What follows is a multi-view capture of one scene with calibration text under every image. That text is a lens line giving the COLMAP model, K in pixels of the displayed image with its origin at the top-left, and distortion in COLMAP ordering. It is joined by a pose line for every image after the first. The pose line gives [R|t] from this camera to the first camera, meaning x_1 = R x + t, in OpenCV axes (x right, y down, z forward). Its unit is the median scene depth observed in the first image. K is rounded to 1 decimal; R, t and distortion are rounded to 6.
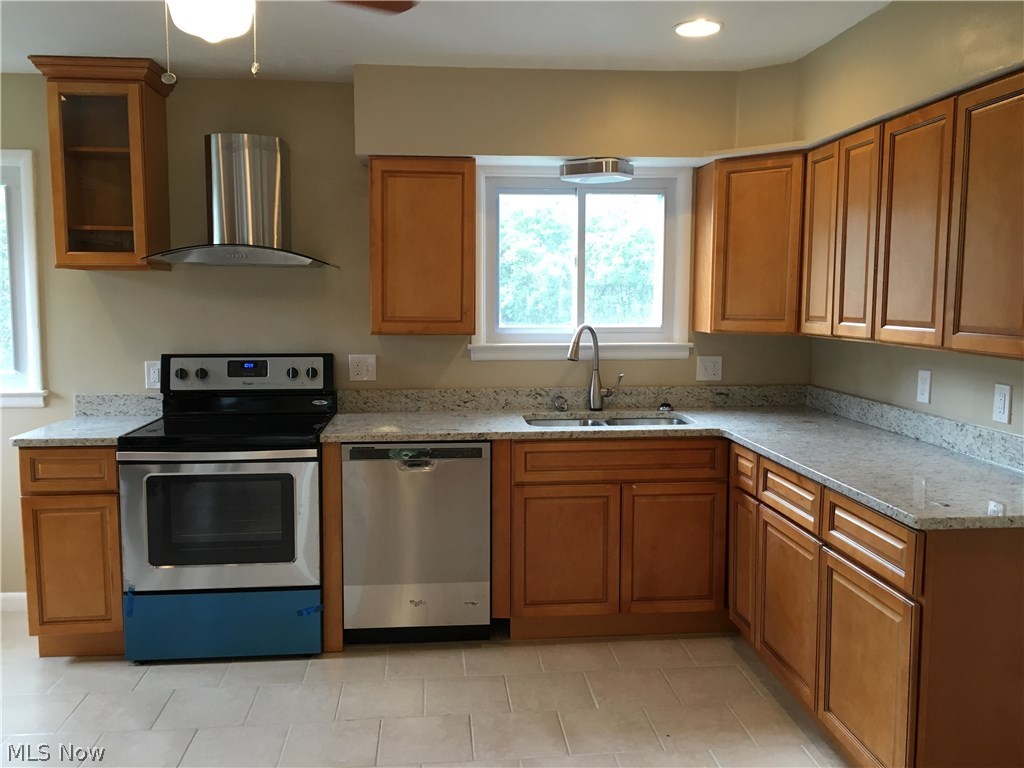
lens RADIAL K [[870.6, 0, 511.0], [0, 870.6, 380.7], [0, 0, 1]] dist [0.088177, -0.111557]
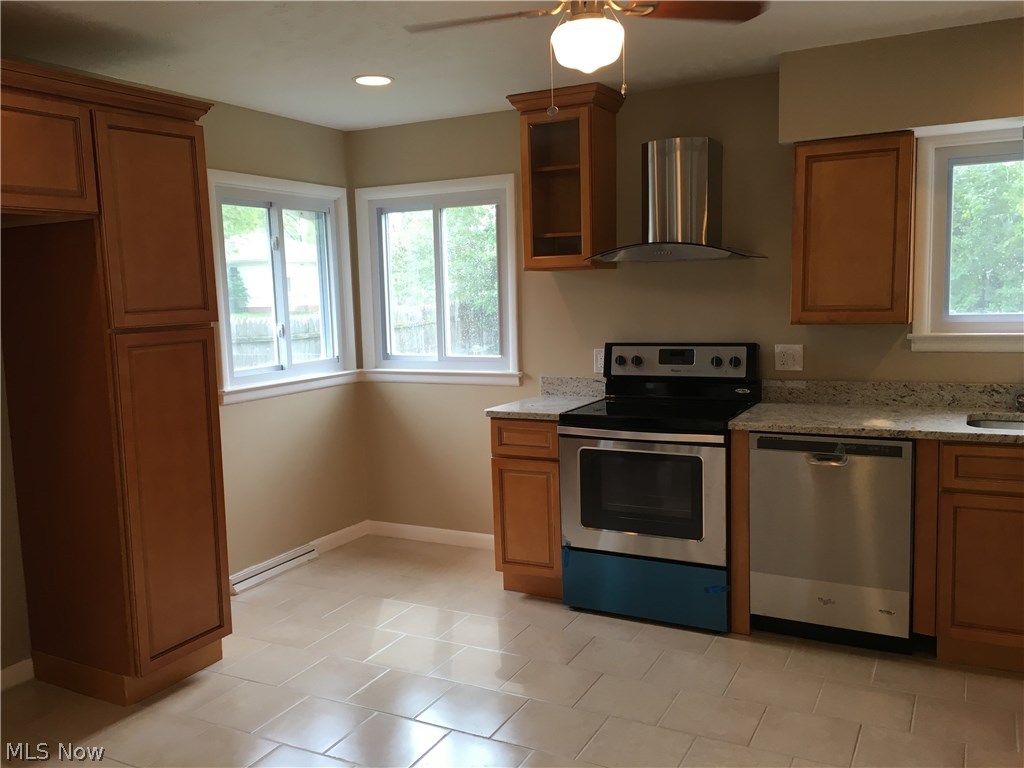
lens RADIAL K [[870.6, 0, 511.0], [0, 870.6, 380.7], [0, 0, 1]] dist [0.088177, -0.111557]
pose [[0.838270, 0.031609, -0.544339, 0.121723], [-0.023166, 0.999481, 0.022363, -0.003990], [0.544764, -0.006137, 0.838567, -0.007107]]
